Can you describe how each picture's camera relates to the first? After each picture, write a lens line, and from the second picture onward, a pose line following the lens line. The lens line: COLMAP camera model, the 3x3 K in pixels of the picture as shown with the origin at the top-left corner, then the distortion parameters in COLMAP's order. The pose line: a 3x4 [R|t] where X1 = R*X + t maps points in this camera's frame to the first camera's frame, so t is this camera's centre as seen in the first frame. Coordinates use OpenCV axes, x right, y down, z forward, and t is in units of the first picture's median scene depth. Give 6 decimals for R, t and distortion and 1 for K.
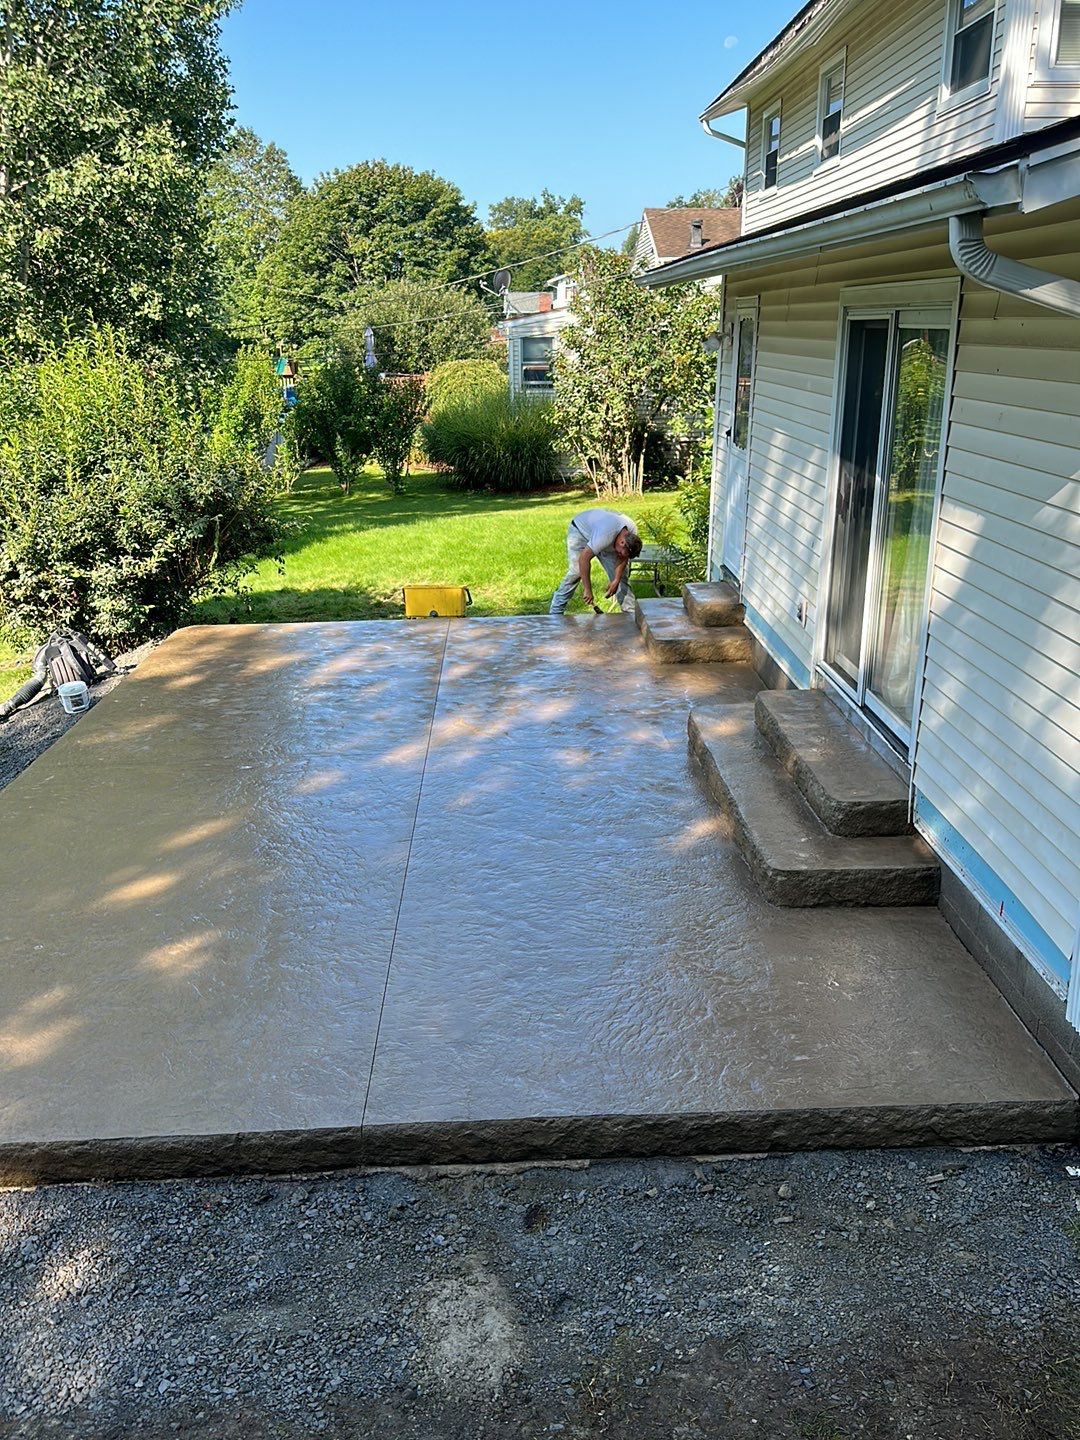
lens RADIAL K [[1273.7, 0, 540.0], [0, 1273.7, 720.0], [0, 0, 1]] dist [0.183228, -0.370792]
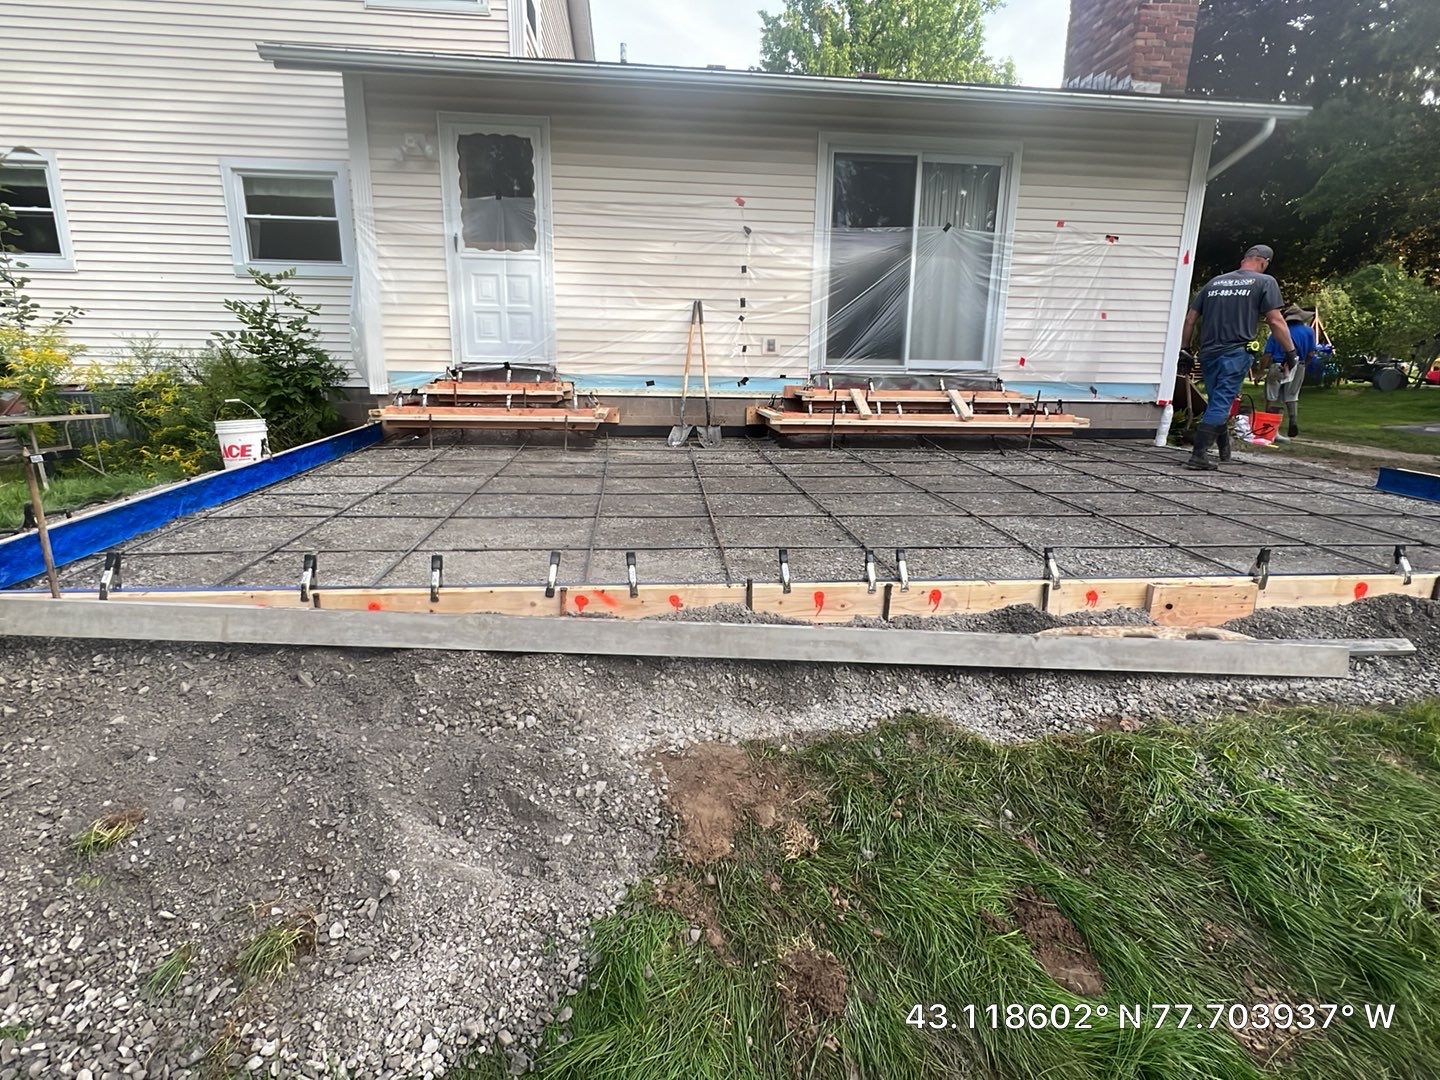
lens RADIAL K [[731.9, 0, 720.0], [0, 731.9, 540.0], [0, 0, 1]] dist [-0.003615, 0.001426]
pose [[-0.062347, -0.242548, 0.968134, -0.517321], [0.274060, 0.928573, 0.250286, -0.075137], [-0.959689, 0.280932, 0.008579, 0.822605]]
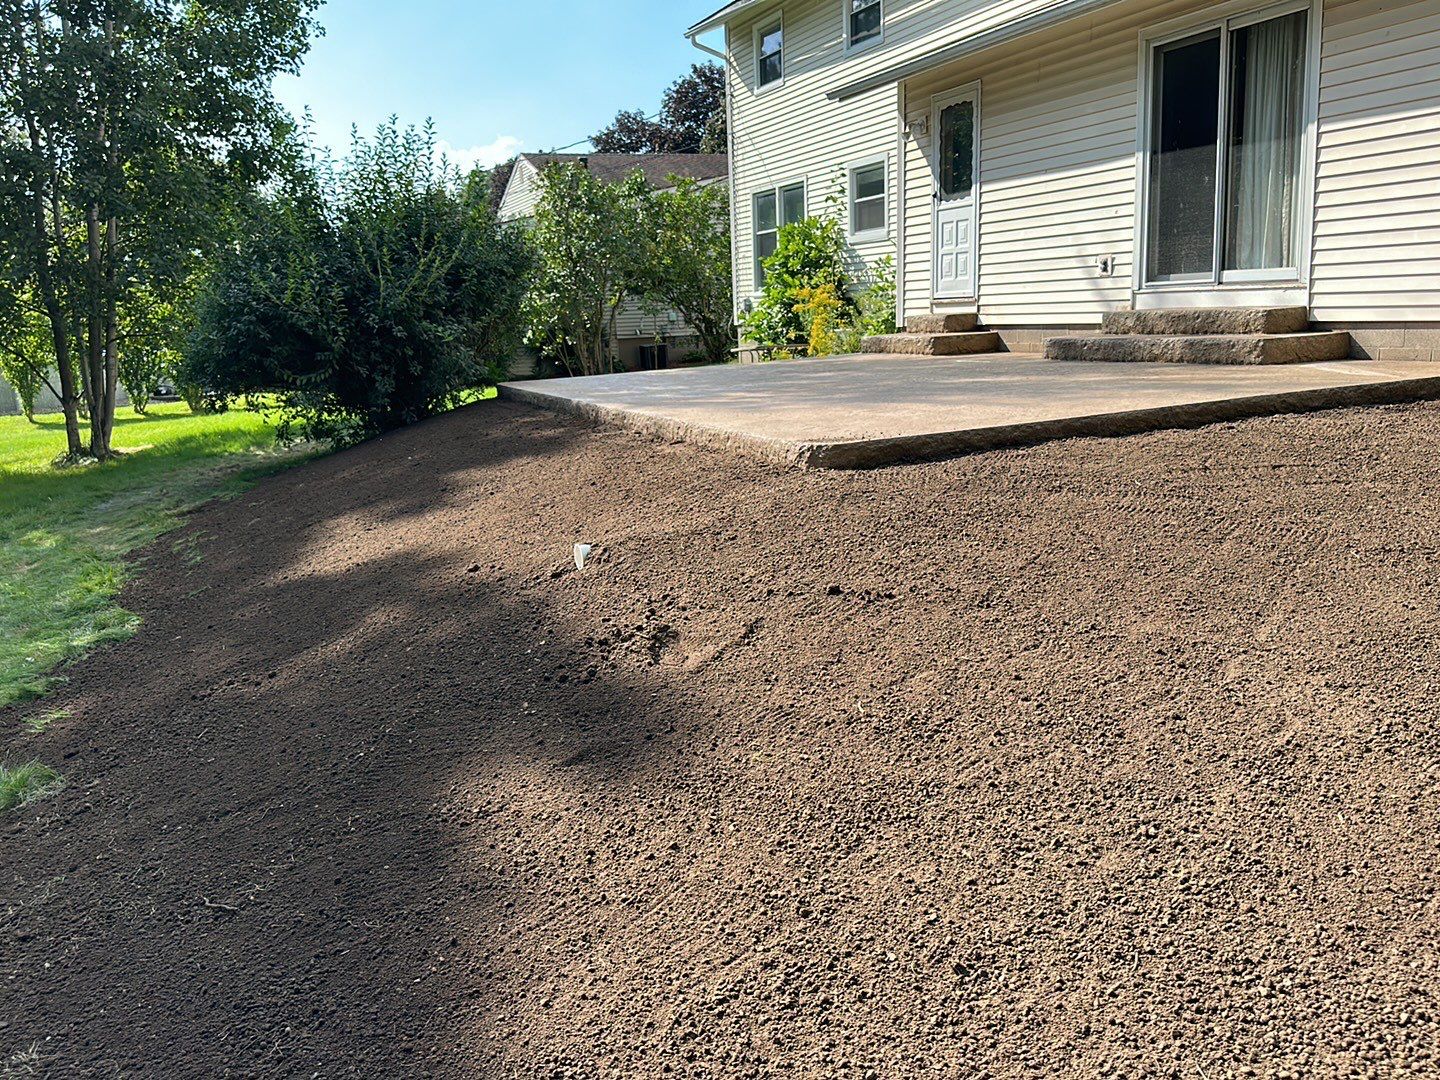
lens RADIAL K [[1273.7, 0, 720.0], [0, 1273.7, 540.0], [0, 0, 1]] dist [0.183228, -0.370792]
pose [[0.942572, -0.097596, 0.319427, -0.505247], [0.136631, 0.985345, -0.102116, 0.224966], [-0.304779, 0.139895, 0.942093, -0.131771]]
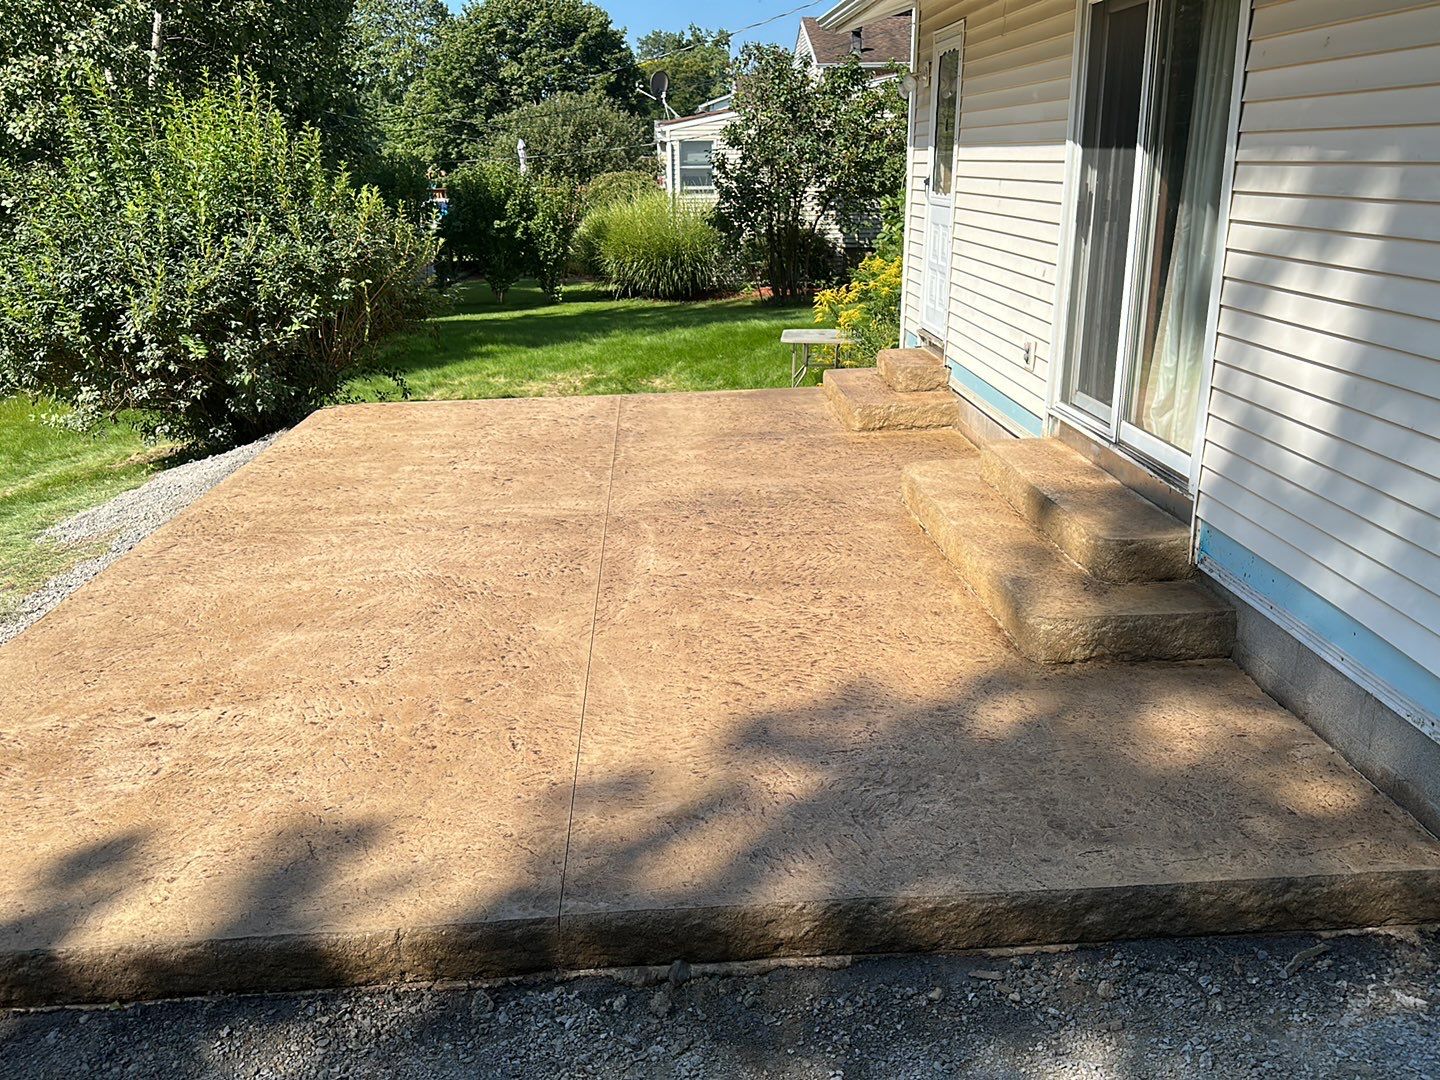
lens RADIAL K [[1273.7, 0, 720.0], [0, 1273.7, 540.0], [0, 0, 1]] dist [0.183228, -0.370792]
pose [[0.999707, -0.011878, 0.021096, -0.021478], [0.012117, 0.999864, -0.011222, 0.038415], [-0.020960, 0.011475, 0.999714, 0.086823]]
